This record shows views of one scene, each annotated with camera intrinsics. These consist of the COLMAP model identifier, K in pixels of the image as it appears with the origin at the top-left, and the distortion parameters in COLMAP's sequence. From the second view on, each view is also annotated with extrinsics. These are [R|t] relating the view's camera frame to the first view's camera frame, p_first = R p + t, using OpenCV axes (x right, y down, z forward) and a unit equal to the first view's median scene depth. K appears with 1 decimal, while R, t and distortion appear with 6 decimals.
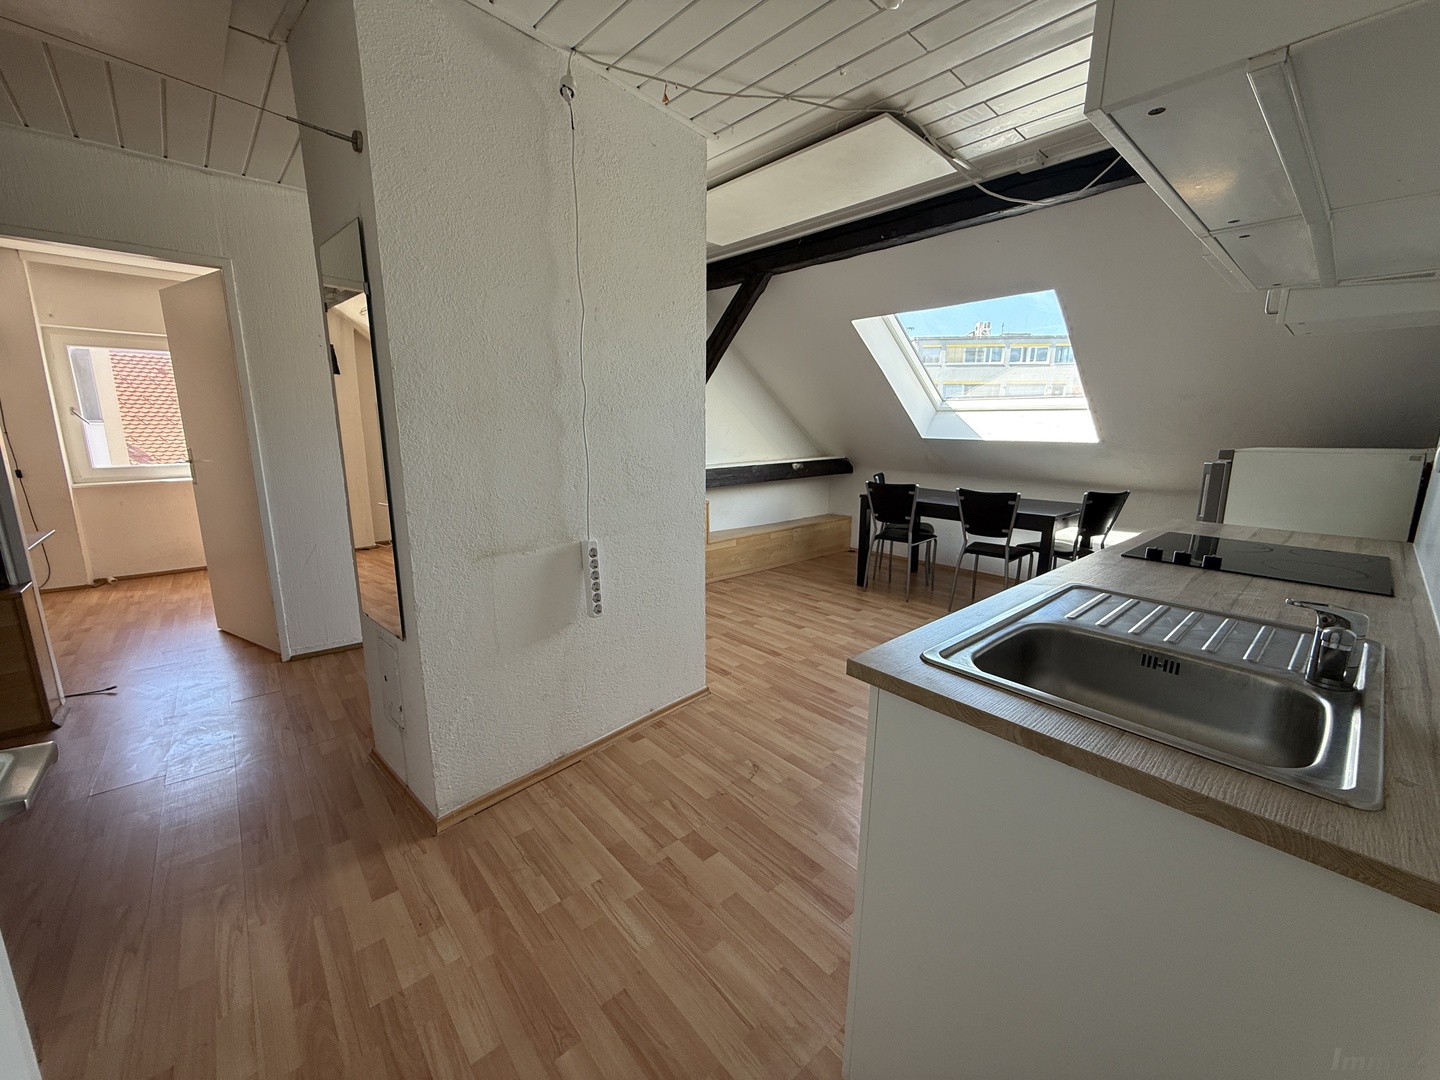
lens RADIAL K [[573.6, 0, 716.8], [0, 573.6, 537.3], [0, 0, 1]] dist [-0.000283, 0.000011]
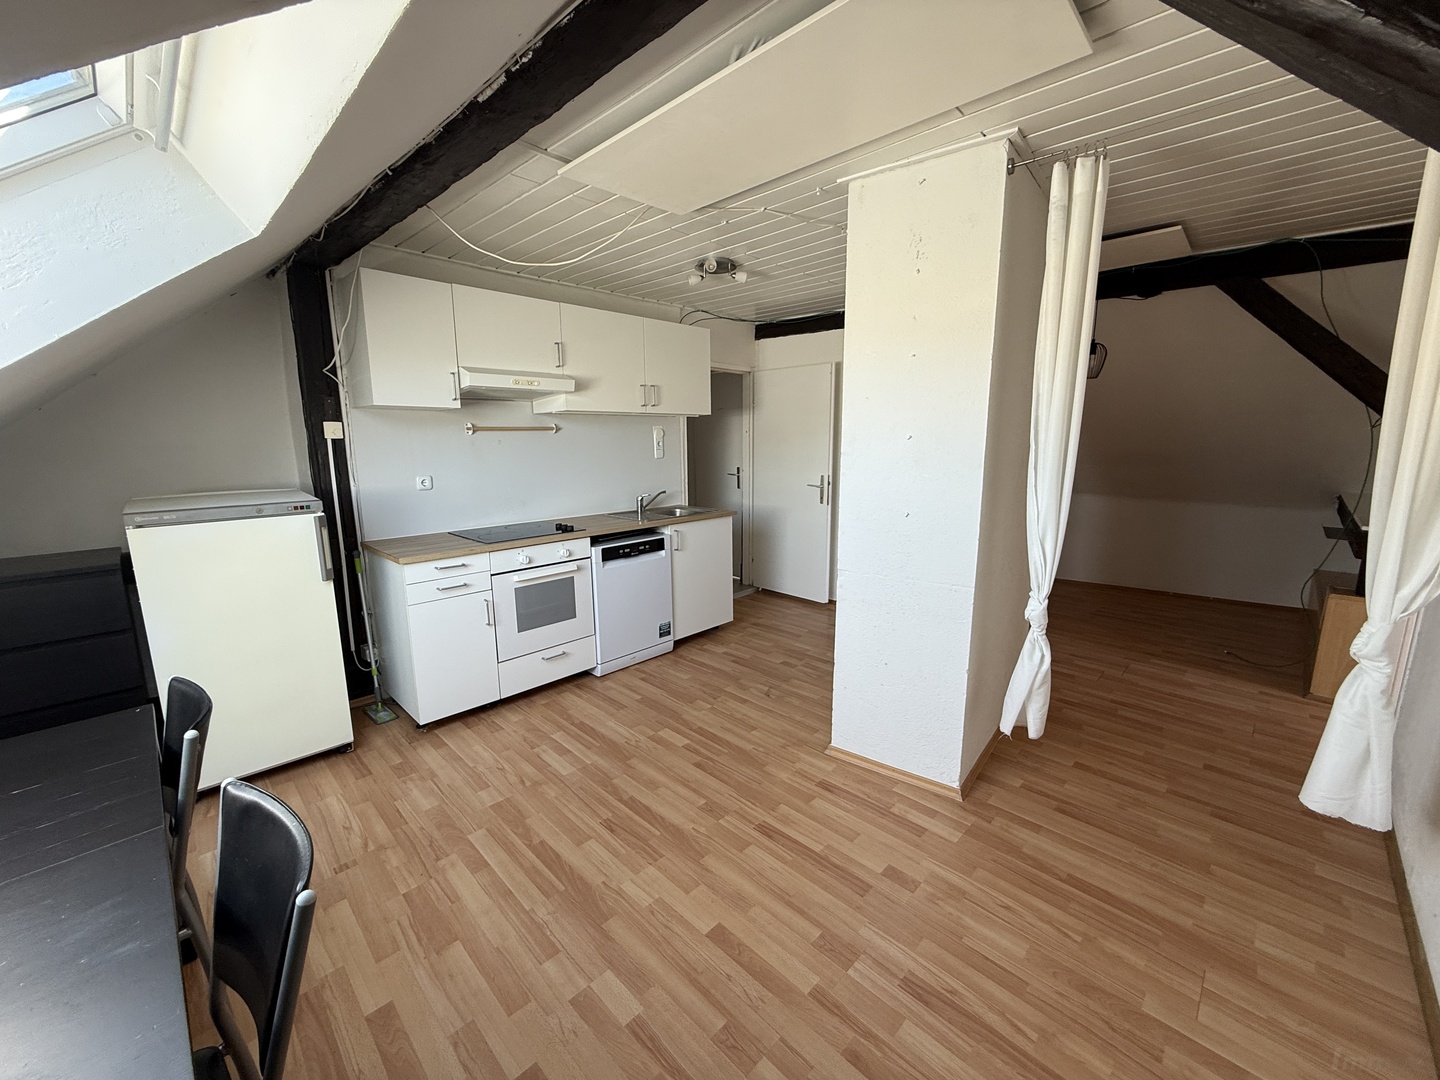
lens RADIAL K [[573.6, 0, 716.8], [0, 573.6, 537.3], [0, 0, 1]] dist [-0.000283, 0.000011]
pose [[-0.997489, 0.012063, -0.069785, 0.218515], [-0.014018, 0.932257, 0.361524, -0.377653], [0.069419, 0.361595, -0.929748, 1.635272]]
